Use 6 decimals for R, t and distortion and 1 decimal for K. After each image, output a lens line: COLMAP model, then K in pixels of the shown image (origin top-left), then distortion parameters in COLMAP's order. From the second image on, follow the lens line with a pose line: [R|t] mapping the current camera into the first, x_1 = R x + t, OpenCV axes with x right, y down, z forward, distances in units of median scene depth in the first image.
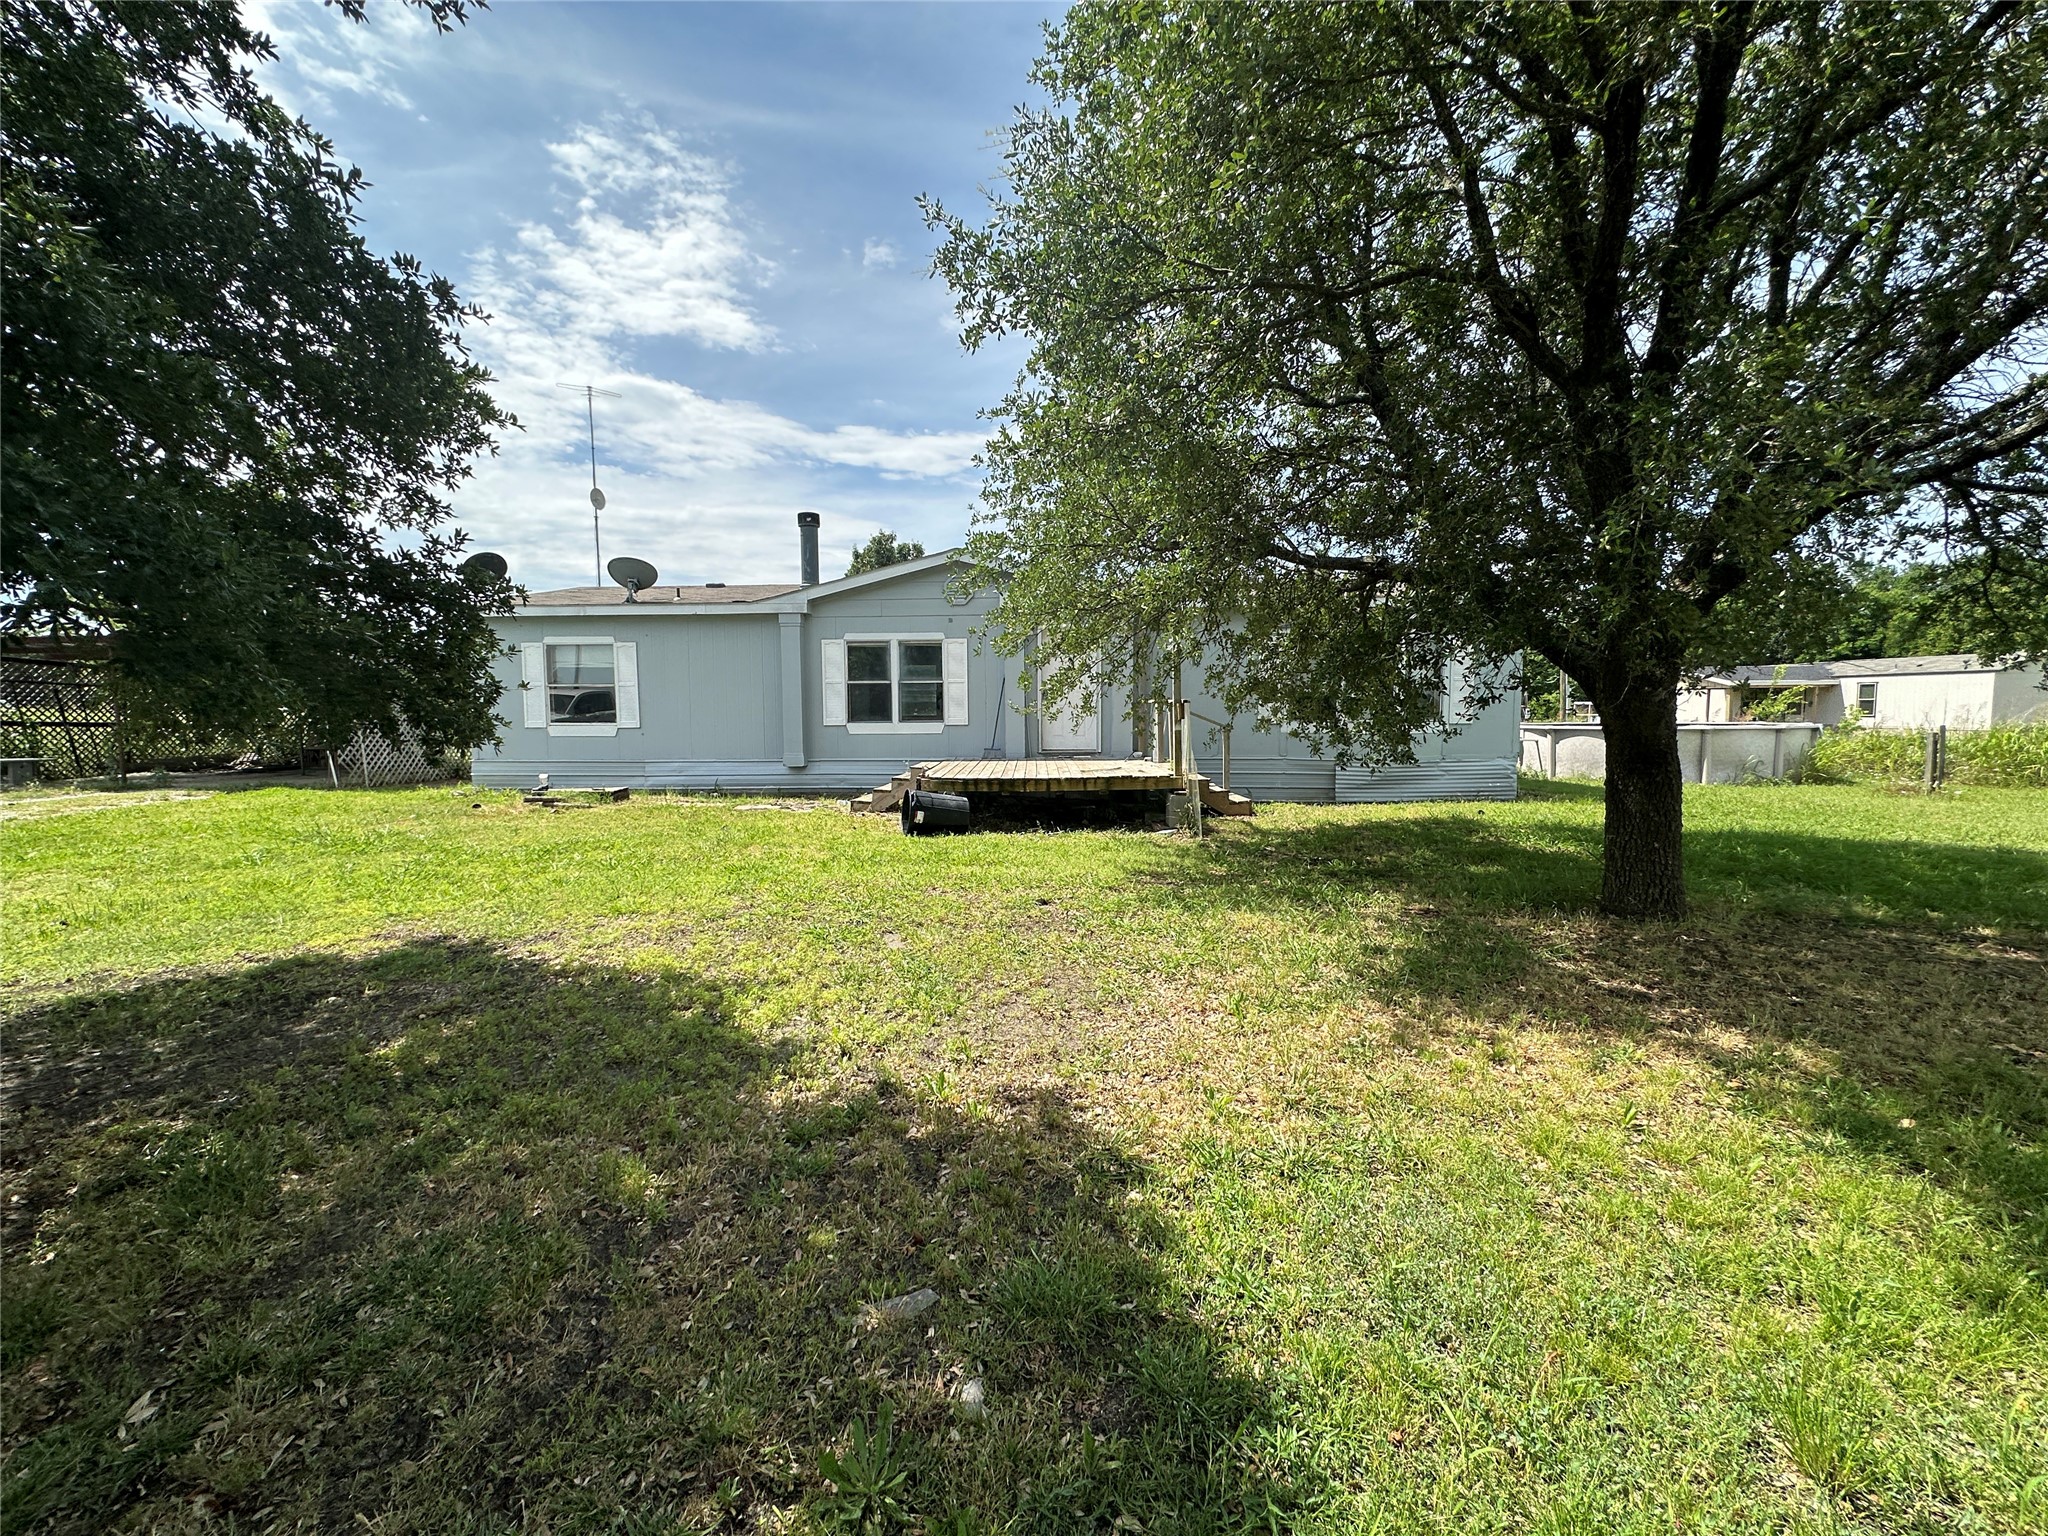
lens RADIAL K [[817.0, 0, 1019.6], [0, 817.0, 760.4], [0, 0, 1]] dist [-0.002194, -0.000629]
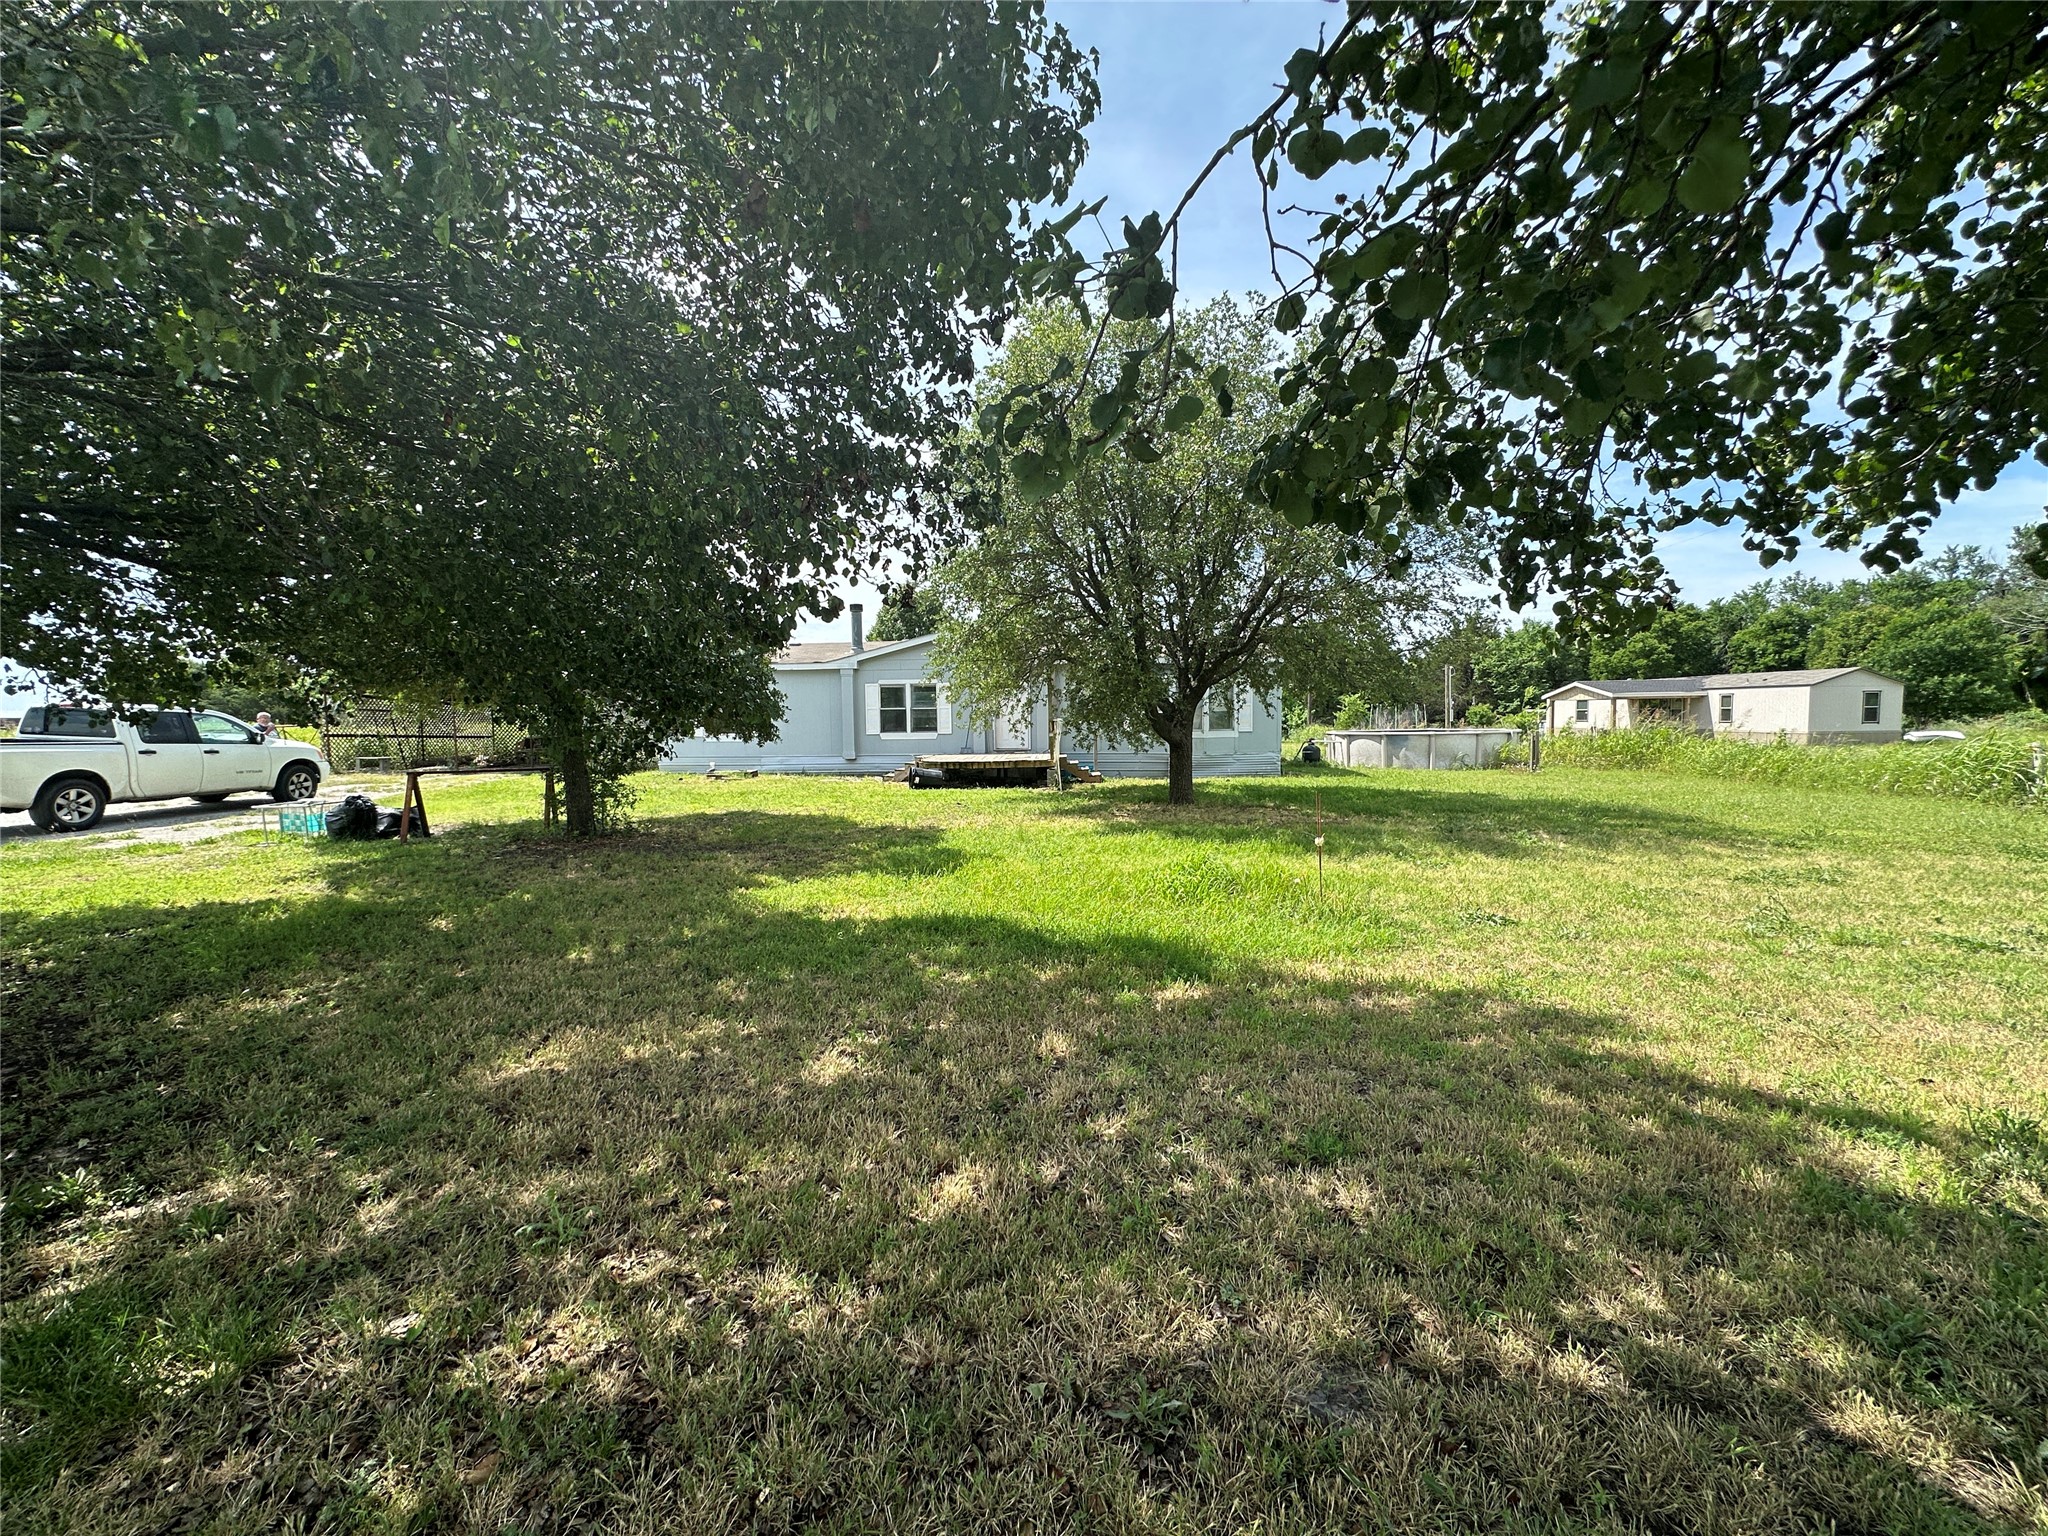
lens RADIAL K [[817.0, 0, 1027.9], [0, 817.0, 766.9], [0, 0, 1]] dist [-0.002194, -0.000629]
pose [[0.999677, -0.003864, -0.025110, 0.137652], [0.003835, 0.999992, -0.001168, 0.028100], [0.025114, 0.001071, 0.999684, -0.688870]]
